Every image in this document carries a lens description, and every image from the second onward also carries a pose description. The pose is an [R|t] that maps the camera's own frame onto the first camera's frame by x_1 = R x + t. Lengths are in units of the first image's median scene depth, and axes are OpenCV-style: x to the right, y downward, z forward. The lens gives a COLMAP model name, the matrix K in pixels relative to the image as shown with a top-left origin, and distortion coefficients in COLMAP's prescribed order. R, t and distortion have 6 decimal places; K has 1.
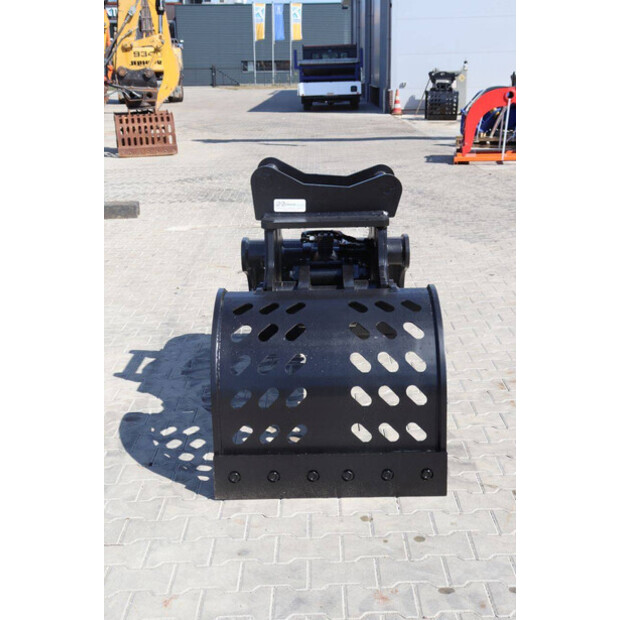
lens RADIAL K [[819.0, 0, 270.8], [0, 819.0, 309.7], [0, 0, 1]] dist [0.075577, 0.026494]
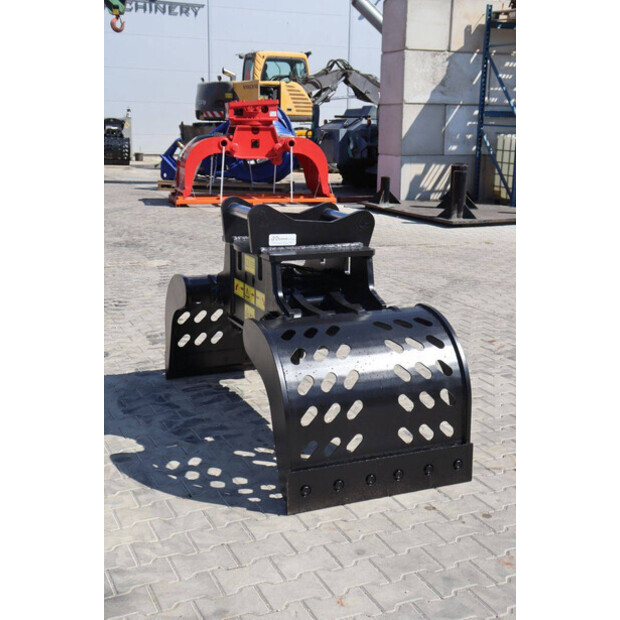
lens RADIAL K [[819.0, 0, 270.8], [0, 819.0, 309.7], [0, 0, 1]] dist [0.075577, 0.026494]
pose [[0.922287, -0.057240, 0.382243, -0.417640], [0.076934, 0.996371, -0.036423, 0.003578], [-0.378771, 0.062999, 0.923344, 0.009421]]
